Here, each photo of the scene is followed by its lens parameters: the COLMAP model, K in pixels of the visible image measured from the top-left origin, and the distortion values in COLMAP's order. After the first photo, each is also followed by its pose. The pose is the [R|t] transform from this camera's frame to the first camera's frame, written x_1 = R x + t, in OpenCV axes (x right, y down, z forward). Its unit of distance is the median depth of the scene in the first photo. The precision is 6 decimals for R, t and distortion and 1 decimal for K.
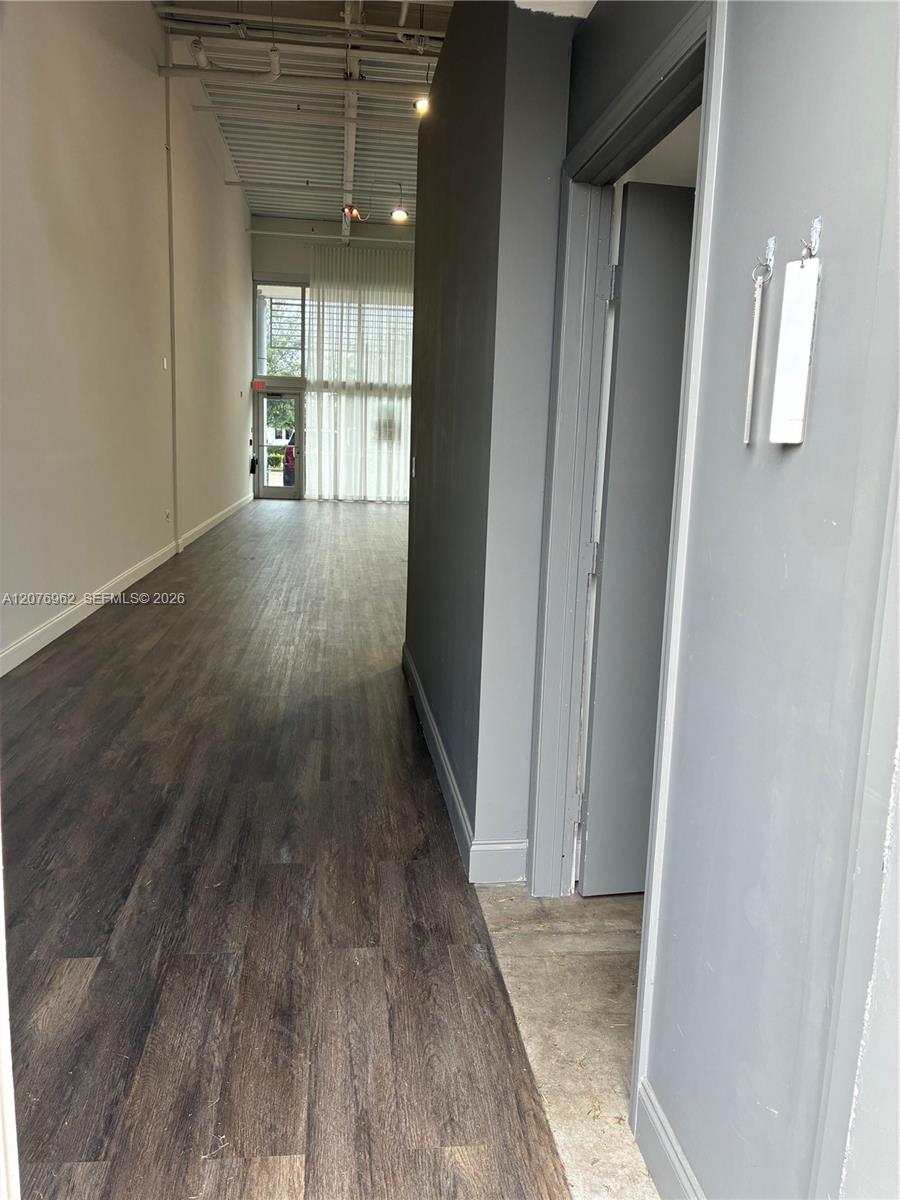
lens RADIAL K [[912.9, 0, 446.4], [0, 912.9, 599.4], [0, 0, 1]] dist [0.034883, -0.047264]
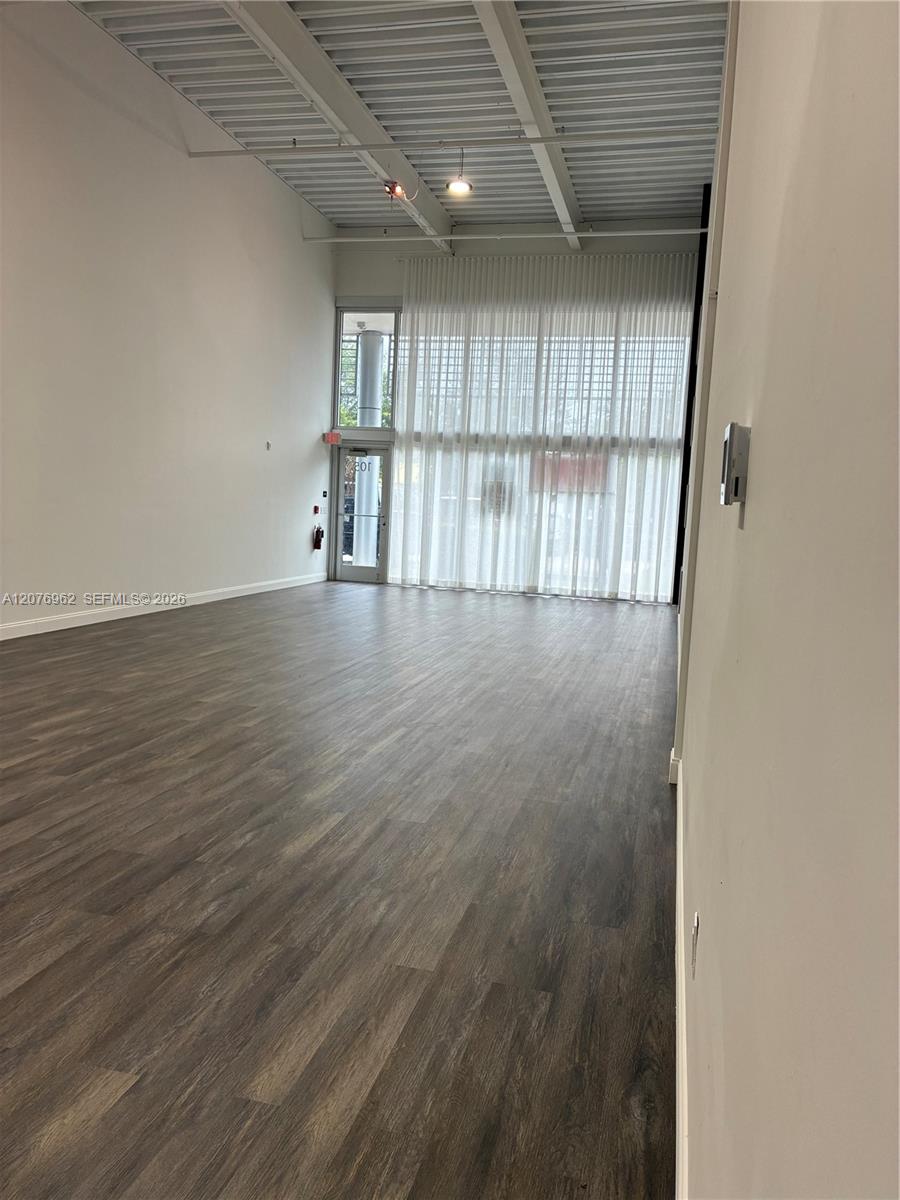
lens RADIAL K [[904.0, 0, 450.0], [0, 904.0, 600.0], [0, 0, 1]] dist [0.034277, -0.002646]
pose [[0.938135, 0.048626, -0.342838, 0.346231], [-0.071696, 0.995913, -0.054933, -0.128768], [0.338765, 0.076115, 0.937787, 0.674736]]
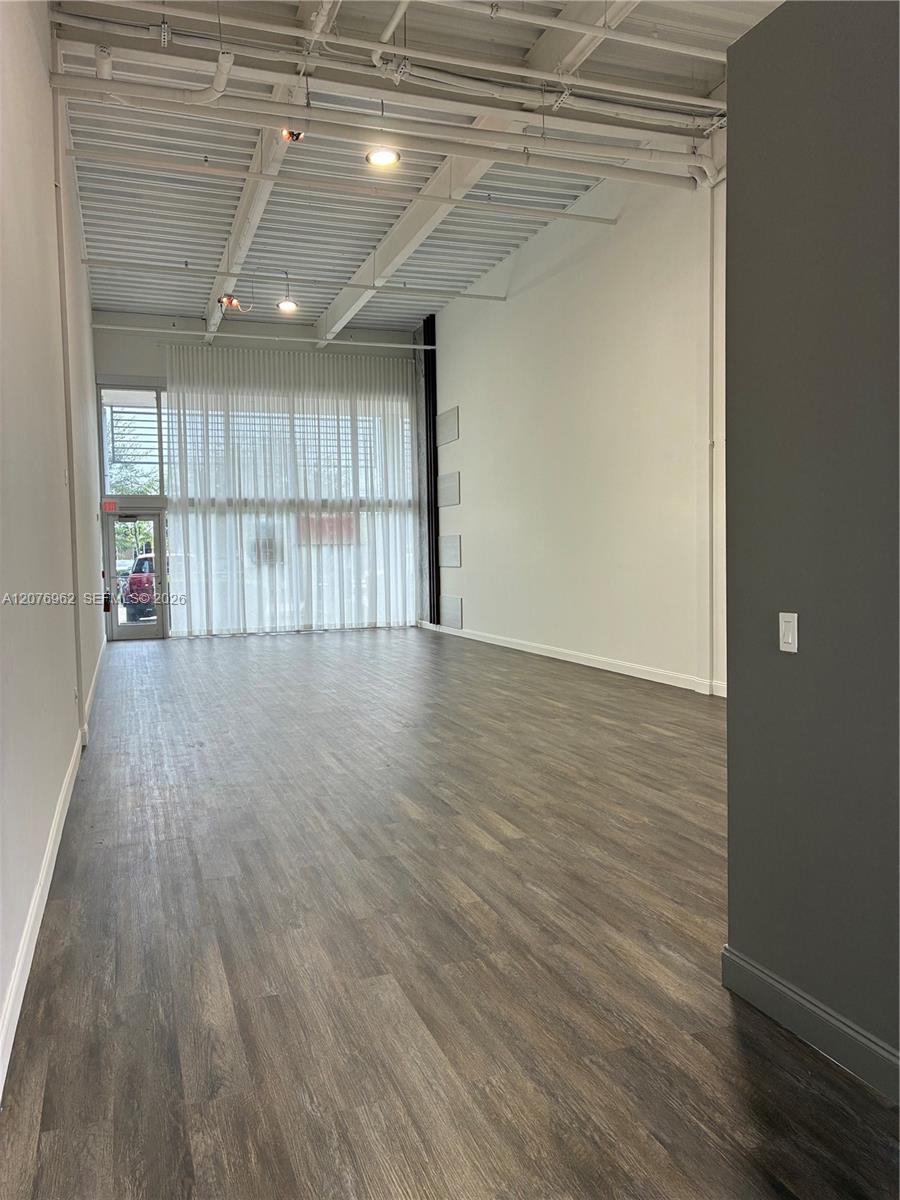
lens RADIAL K [[914.4, 0, 450.0], [0, 914.4, 600.0], [0, 0, 1]] dist [0.083371, -0.109777]
pose [[0.975044, -0.058845, 0.214073, -0.186352], [0.083782, 0.990467, -0.109342, -0.066569], [-0.205598, 0.124549, 0.970679, 0.282099]]
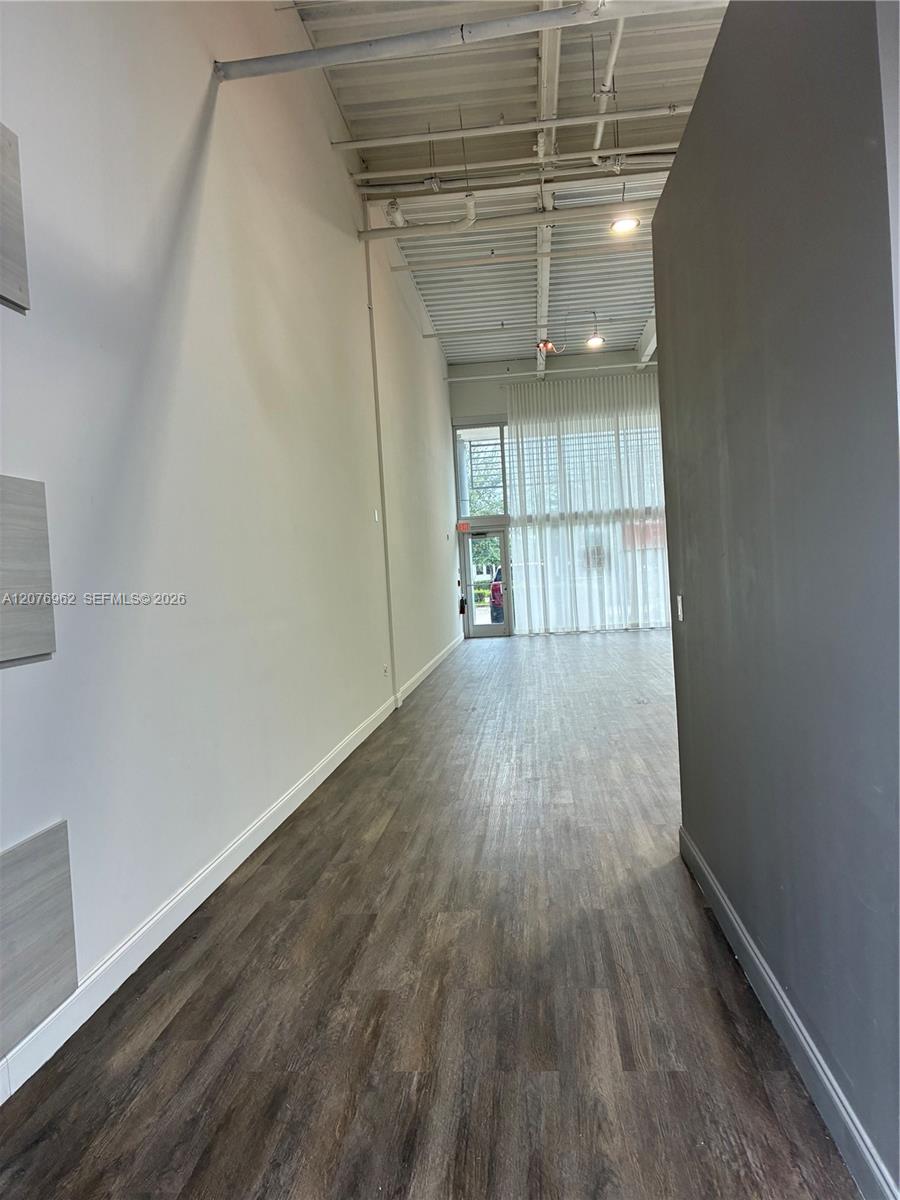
lens RADIAL K [[912.9, 0, 446.4], [0, 912.9, 599.4], [0, 0, 1]] dist [0.034883, -0.047264]
pose [[0.973256, -0.083445, -0.214032, -0.034913], [0.053074, 0.988166, -0.143915, -0.026425], [0.223508, 0.128706, 0.966167, 0.093062]]
